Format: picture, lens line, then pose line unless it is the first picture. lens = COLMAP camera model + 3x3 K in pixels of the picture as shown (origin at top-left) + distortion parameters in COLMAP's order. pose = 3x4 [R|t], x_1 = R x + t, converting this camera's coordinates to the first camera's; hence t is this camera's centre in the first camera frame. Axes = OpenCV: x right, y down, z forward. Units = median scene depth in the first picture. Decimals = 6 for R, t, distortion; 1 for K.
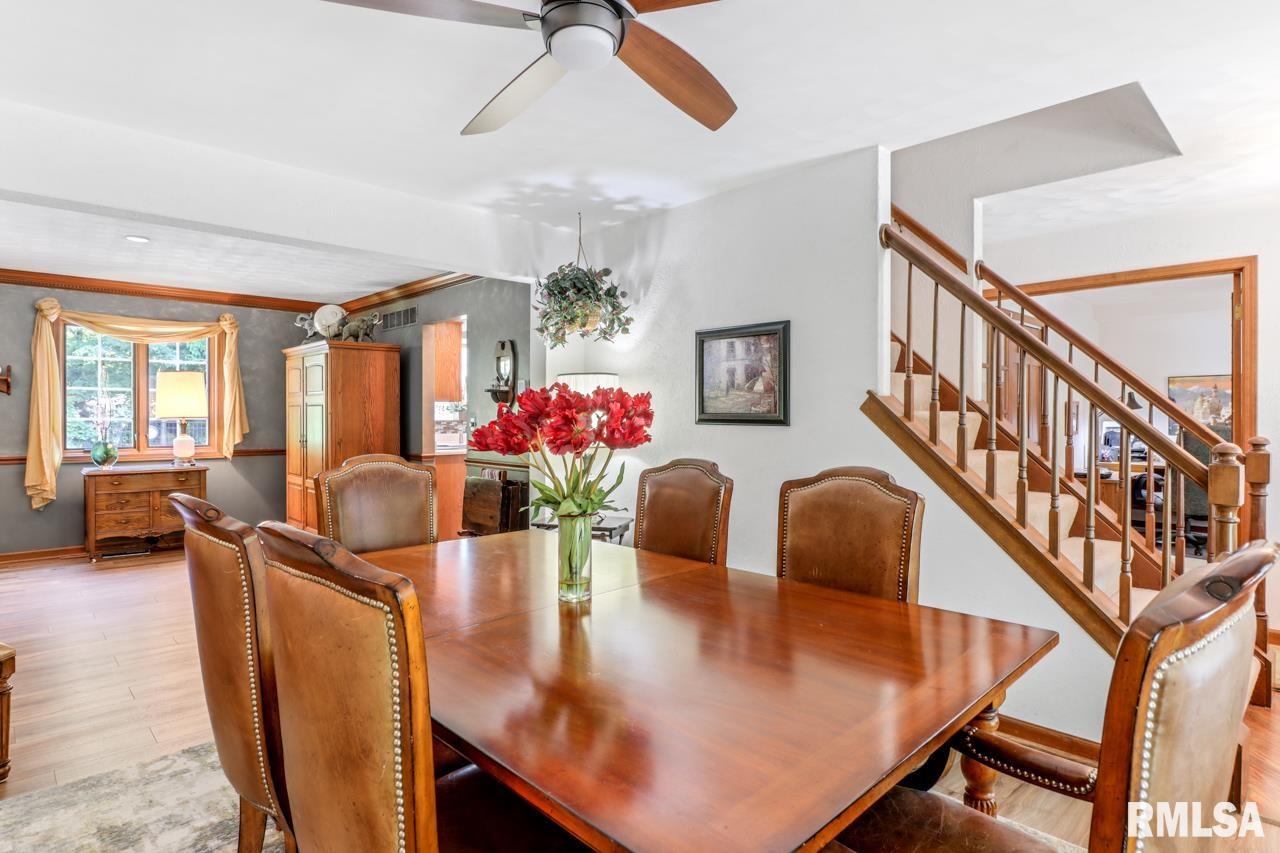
lens RADIAL K [[678.3, 0, 632.9], [0, 678.3, 418.0], [0, 0, 1]] dist [-0.001265, -0.001061]
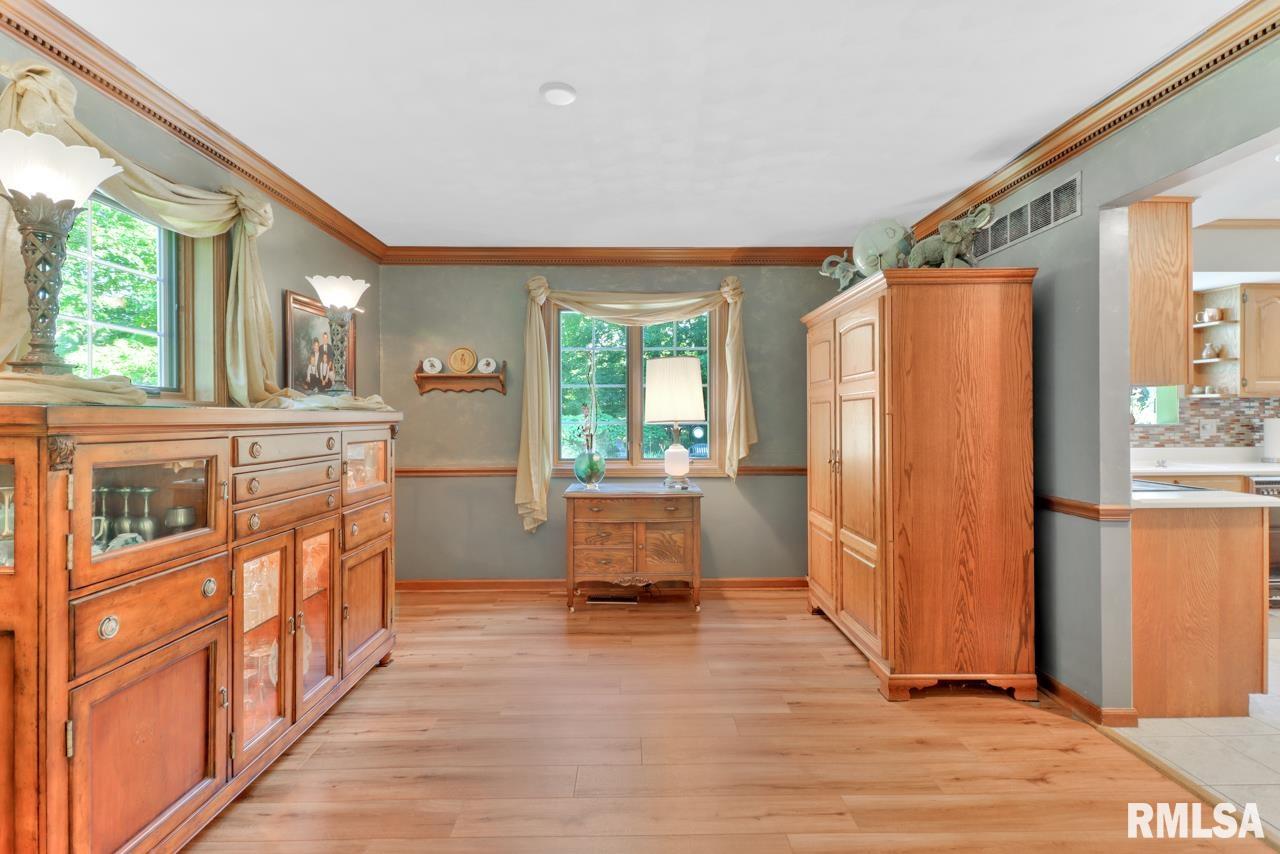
lens RADIAL K [[595.3, 0, 621.9], [0, 595.3, 416.4], [0, 0, 1]] dist [0.008649, -0.009221]
pose [[0.721192, -0.005338, -0.692715, -0.265845], [0.000179, 0.999972, -0.007520, -0.001205], [0.692735, 0.005299, 0.721173, 0.506645]]
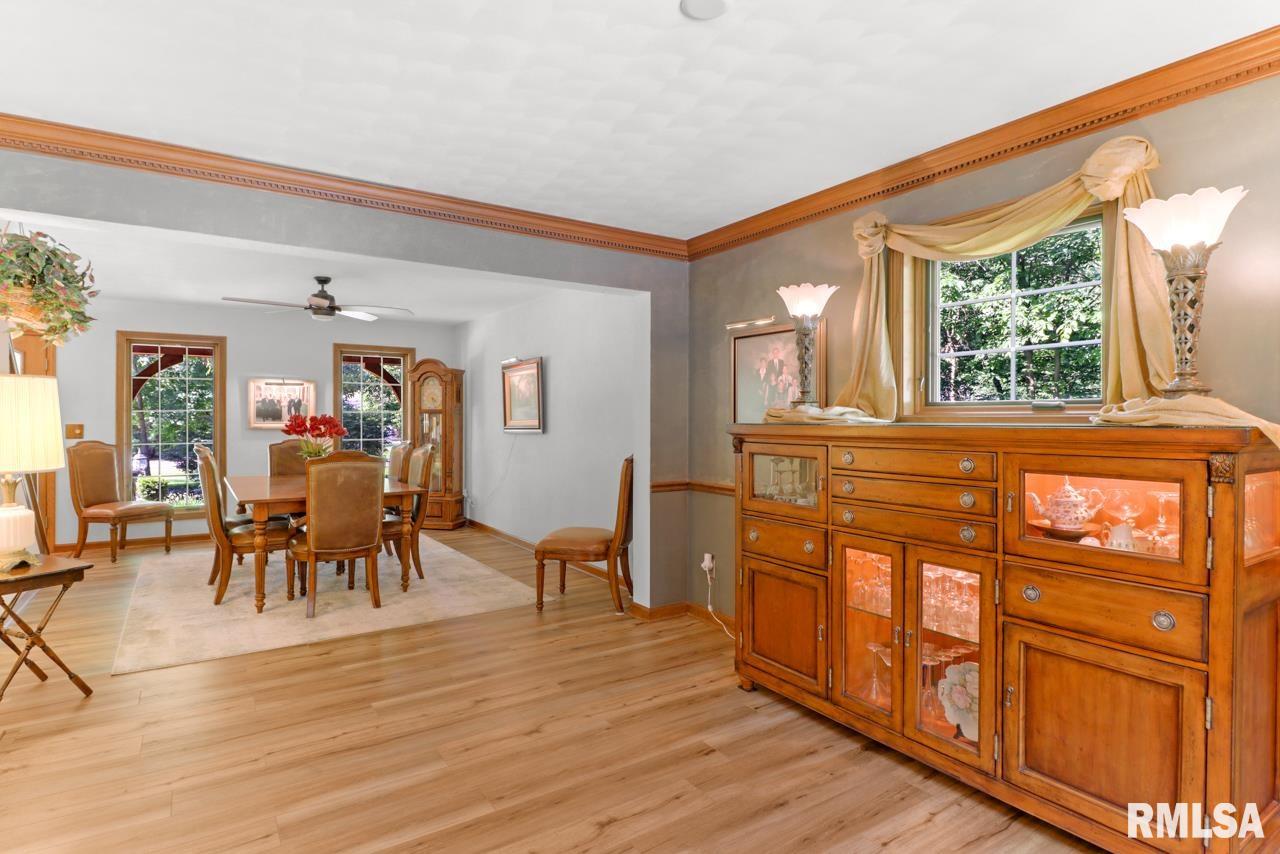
lens RADIAL K [[651.1, 0, 645.4], [0, 651.1, 425.1], [0, 0, 1]] dist [0.004243, 0.000515]
pose [[-0.988226, -0.003958, 0.152949, -0.547689], [-0.002015, 0.999915, 0.012856, -0.012058], [-0.152987, 0.012396, -0.988151, 1.015447]]
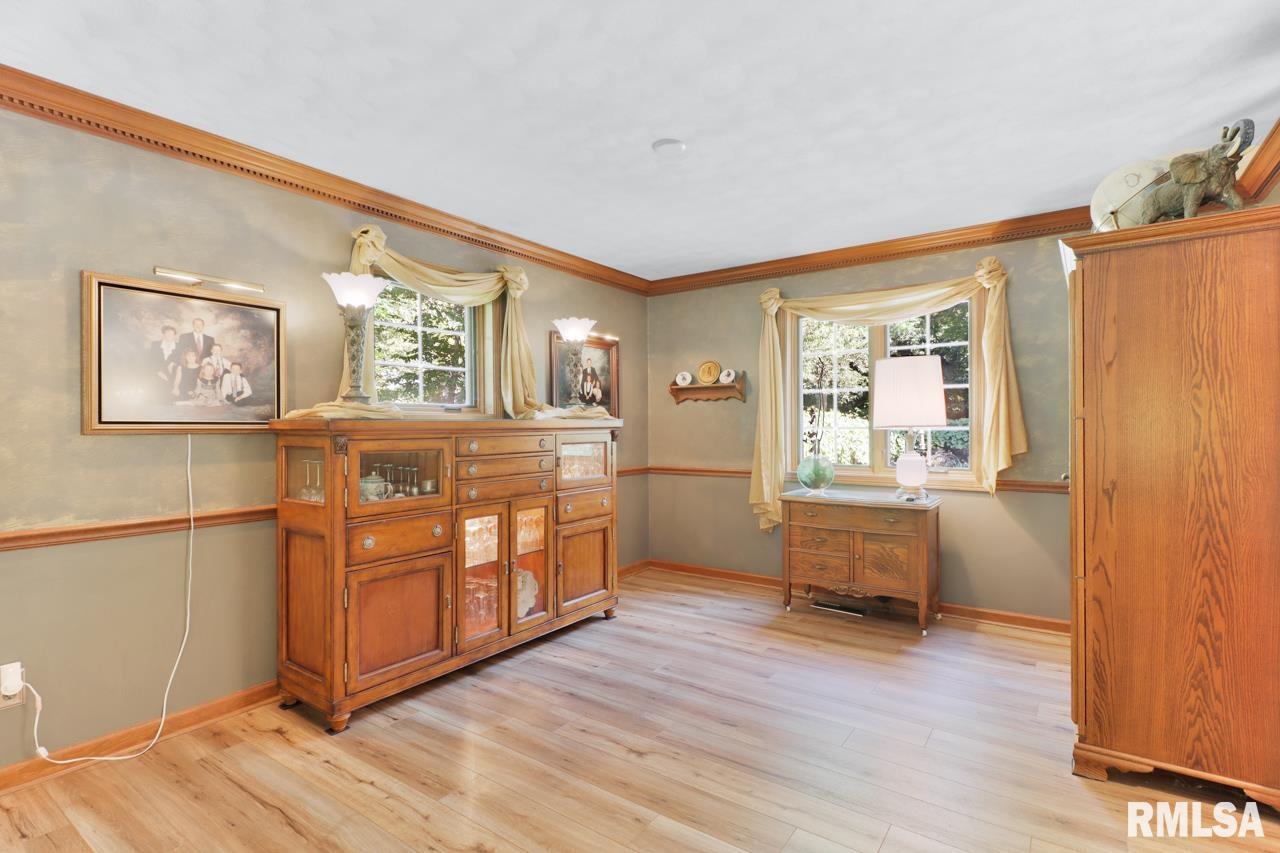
lens RADIAL K [[595.3, 0, 629.1], [0, 595.3, 427.2], [0, 0, 1]] dist [0.008649, -0.009221]
pose [[0.180036, 0.001162, -0.983659, -0.135386], [0.002043, 0.999997, 0.001556, -0.001883], [0.983658, -0.002290, 0.180033, 0.632567]]
